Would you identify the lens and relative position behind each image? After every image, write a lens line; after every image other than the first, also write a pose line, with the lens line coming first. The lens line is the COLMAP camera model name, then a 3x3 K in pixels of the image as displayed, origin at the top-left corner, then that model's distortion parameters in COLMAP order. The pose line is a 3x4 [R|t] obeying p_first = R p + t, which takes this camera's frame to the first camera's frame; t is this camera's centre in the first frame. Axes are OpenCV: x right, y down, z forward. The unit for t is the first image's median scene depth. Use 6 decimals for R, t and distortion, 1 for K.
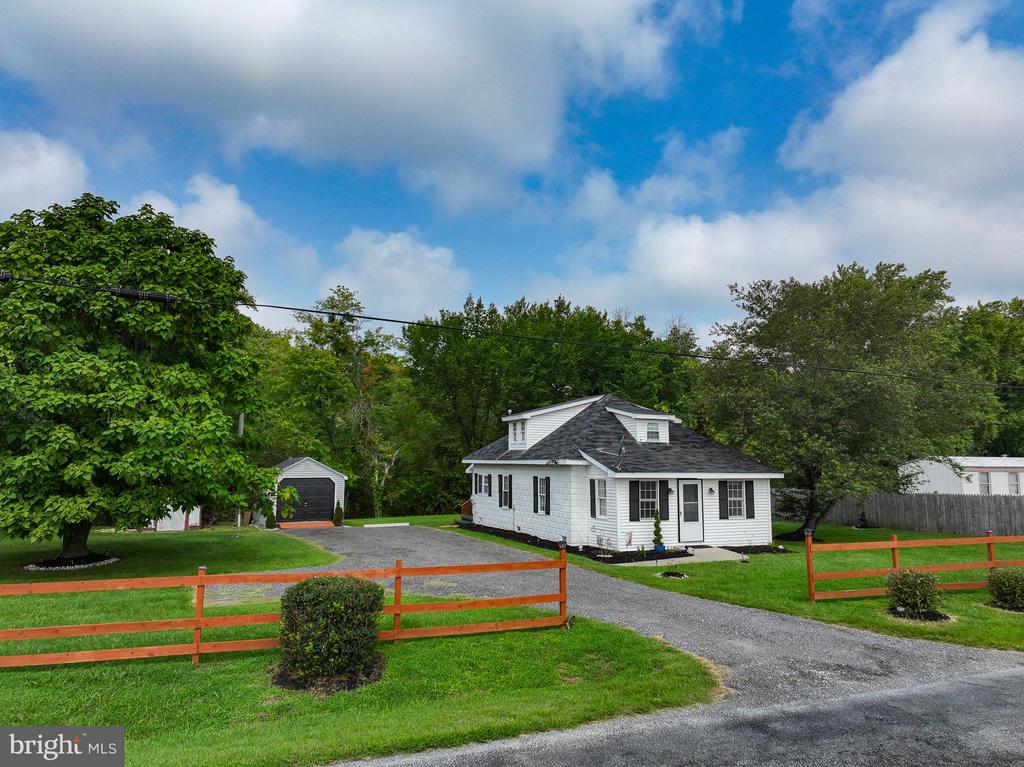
lens RADIAL K [[720.8, 0, 516.0], [0, 720.8, 381.9], [0, 0, 1]] dist [-0.004097, 0.018593]
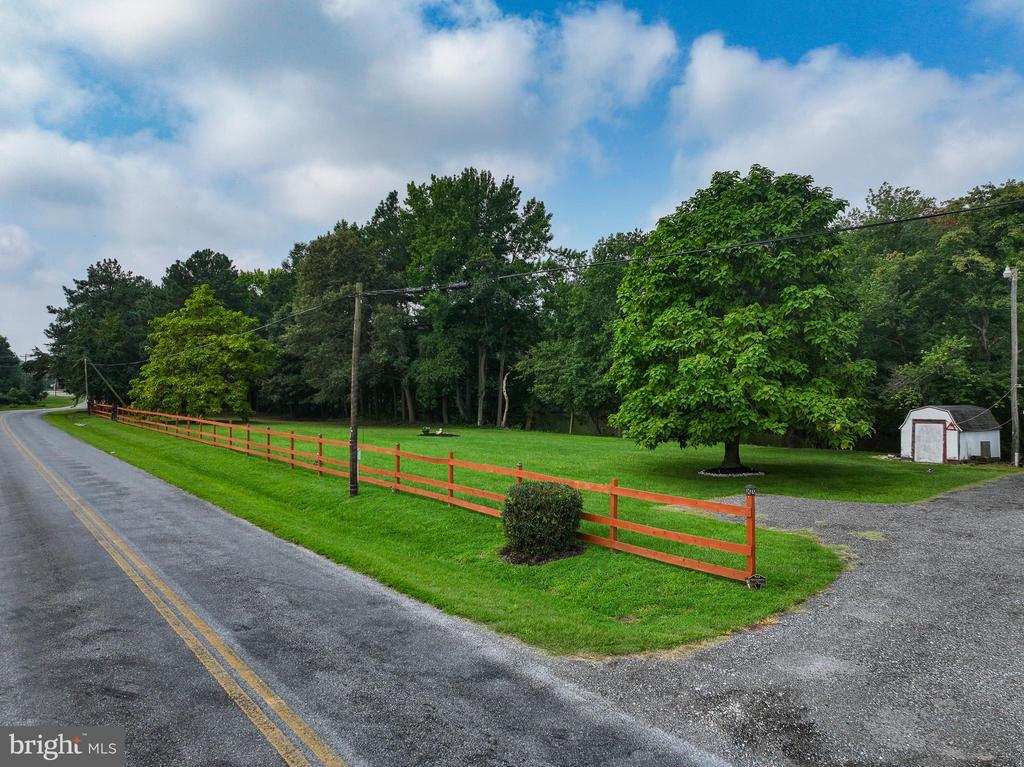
lens RADIAL K [[720.8, 0, 514.7], [0, 720.8, 376.4], [0, 0, 1]] dist [-0.004097, 0.018593]
pose [[0.266335, -0.022200, -0.963625, 0.429485], [0.105935, 0.994353, 0.006372, 0.032785], [0.958041, -0.103779, 0.267183, 0.283218]]
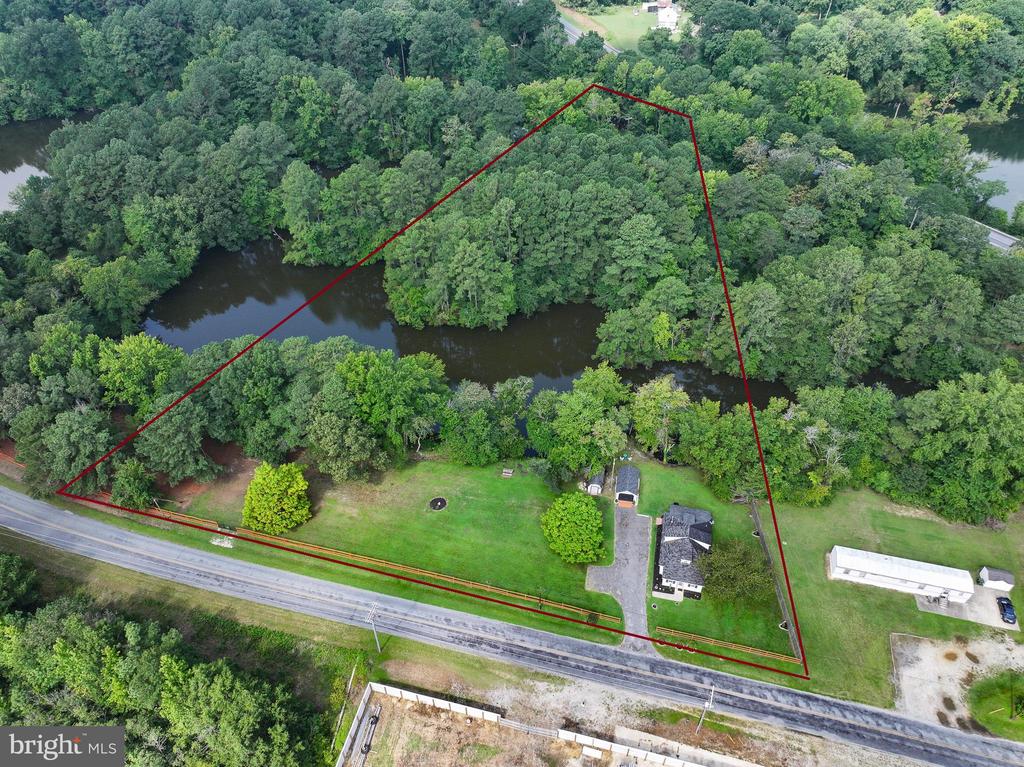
lens RADIAL K [[720.8, 0, 511.1], [0, 720.8, 382.4], [0, 0, 1]] dist [-0.004097, 0.018593]
pose [[0.812098, 0.386338, -0.437310, 0.892641], [0.069158, 0.680427, 0.729546, -4.269301], [0.579409, -0.622706, 0.525855, -1.338242]]
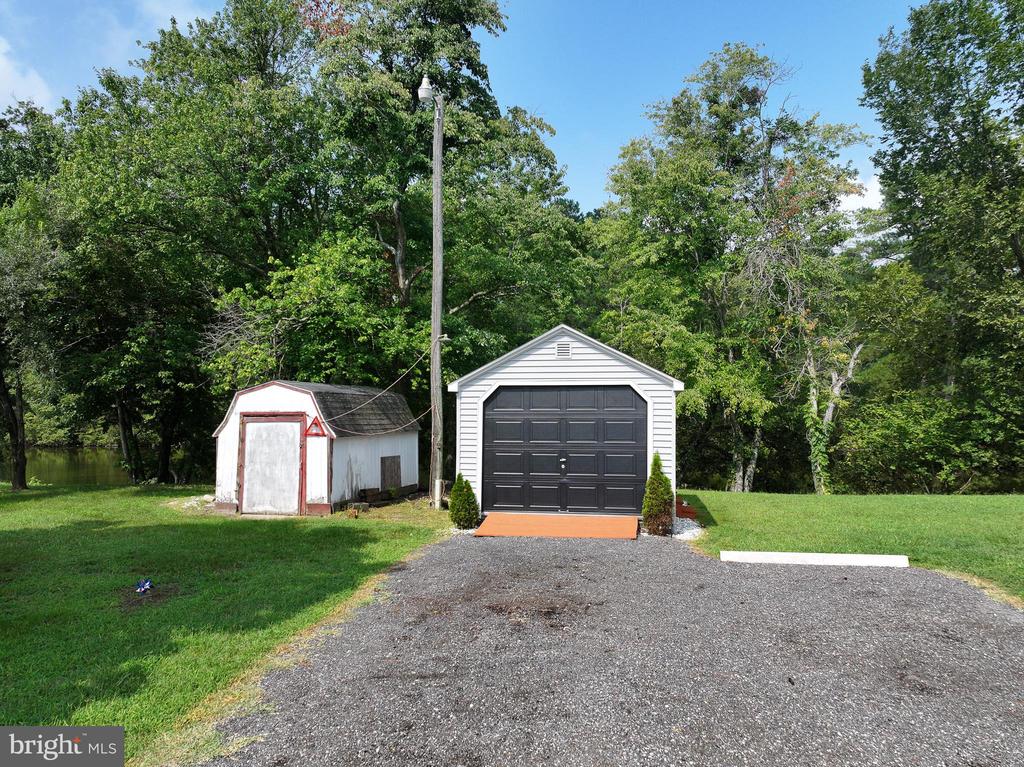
lens RADIAL K [[720.8, 0, 515.0], [0, 720.8, 383.3], [0, 0, 1]] dist [-0.004097, 0.018593]
pose [[0.814071, -0.019945, -0.580423, -0.156232], [0.066328, 0.996064, 0.058800, 0.156321], [0.576966, -0.086365, 0.812189, 1.004533]]
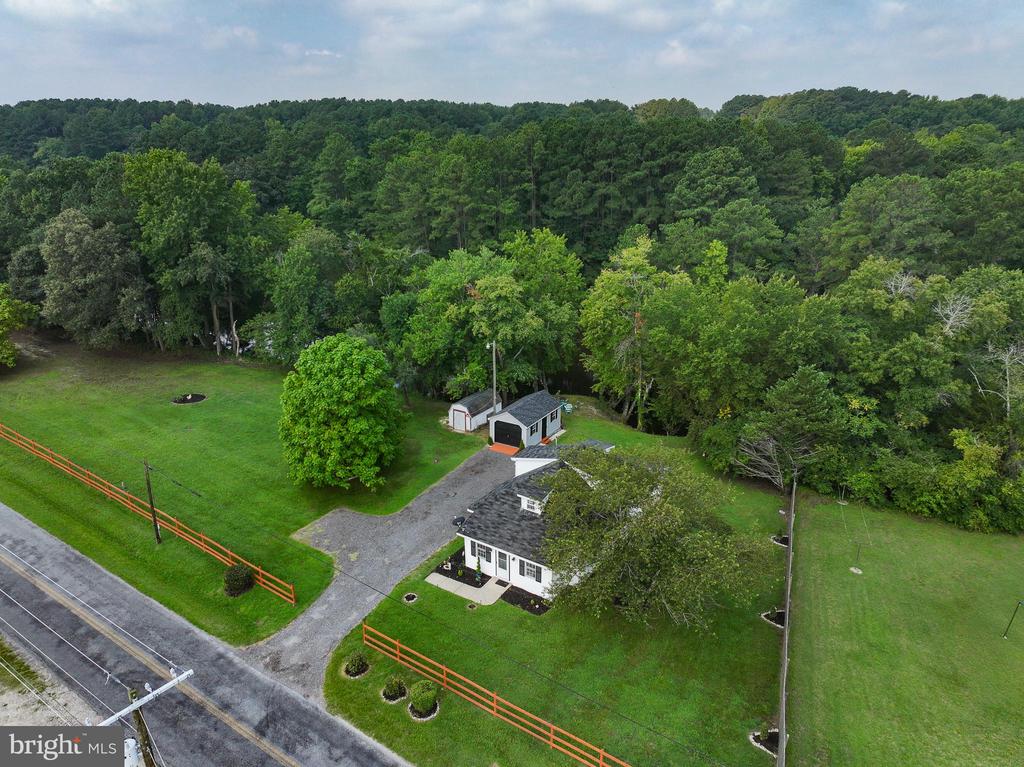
lens RADIAL K [[720.8, 0, 515.8], [0, 720.8, 382.3], [0, 0, 1]] dist [-0.004097, 0.018593]
pose [[0.554771, 0.280286, -0.783370, 1.485221], [0.096258, 0.913602, 0.395051, -0.901988], [0.826416, -0.294569, 0.479860, 0.302145]]
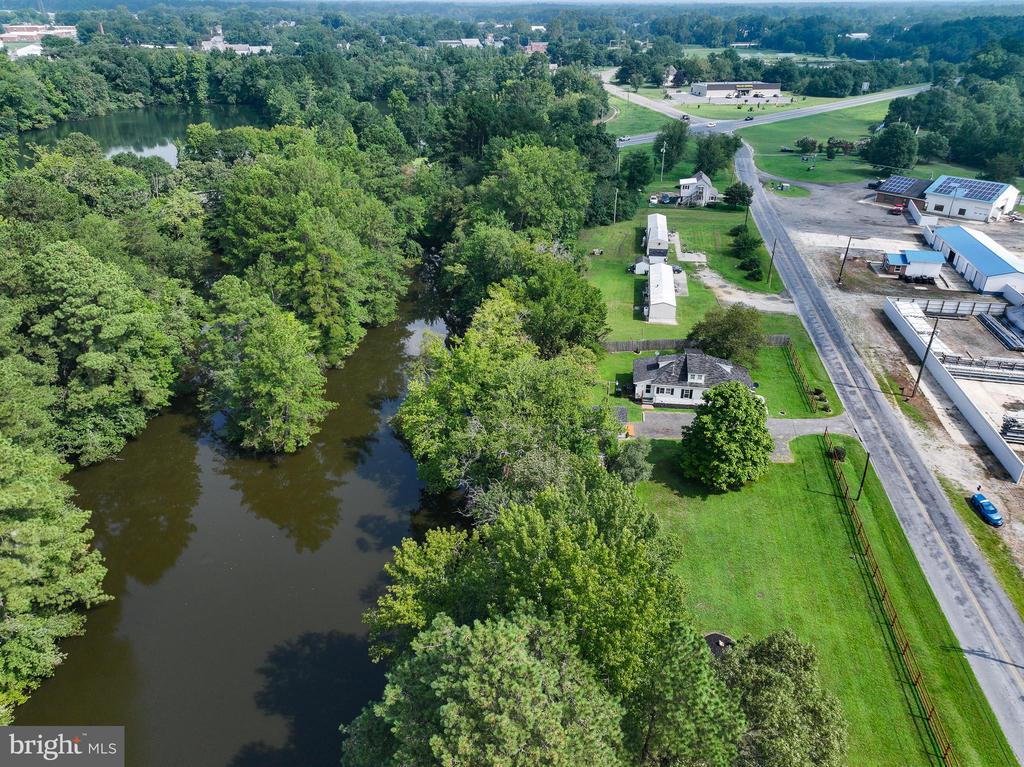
lens RADIAL K [[720.8, 0, 516.6], [0, 720.8, 380.9], [0, 0, 1]] dist [-0.004097, 0.018593]
pose [[0.507086, -0.403694, 0.761508, -3.367370], [-0.096703, 0.851301, 0.515689, -1.759952], [-0.856453, -0.335139, 0.392645, 0.526497]]
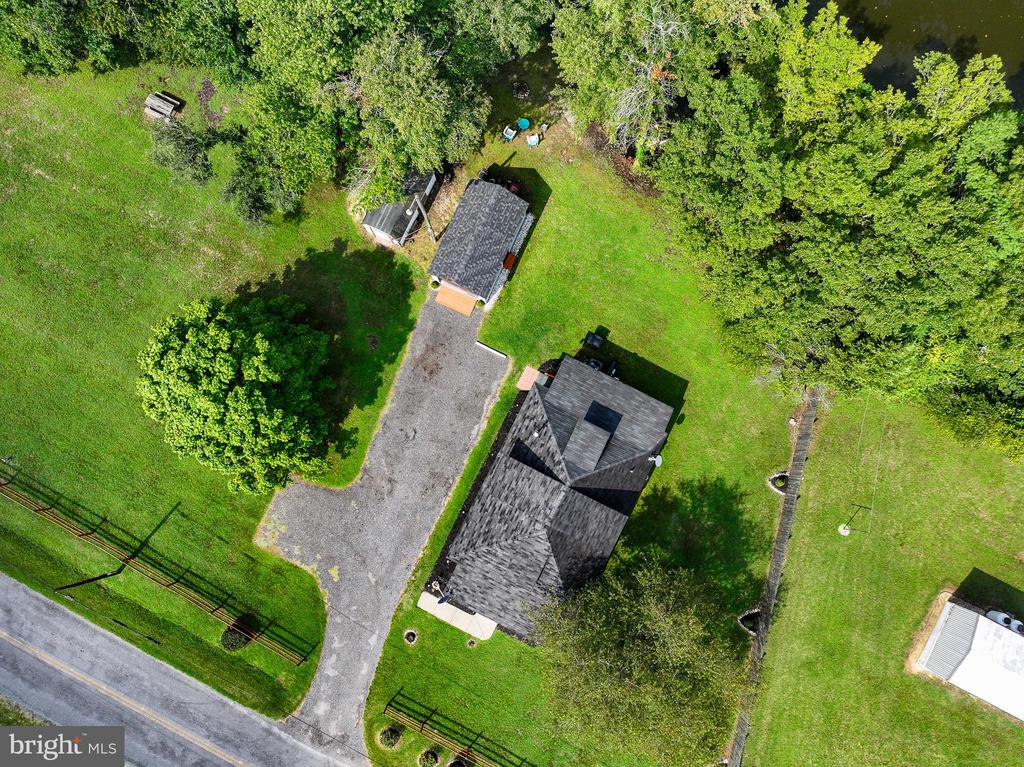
lens RADIAL K [[720.8, 0, 514.1], [0, 720.8, 381.9], [0, 0, 1]] dist [-0.004097, 0.018593]
pose [[0.653330, 0.754589, -0.061286, -0.033823], [0.091208, 0.001911, 0.995830, -1.540410], [0.751559, -0.656195, -0.067576, 1.483036]]
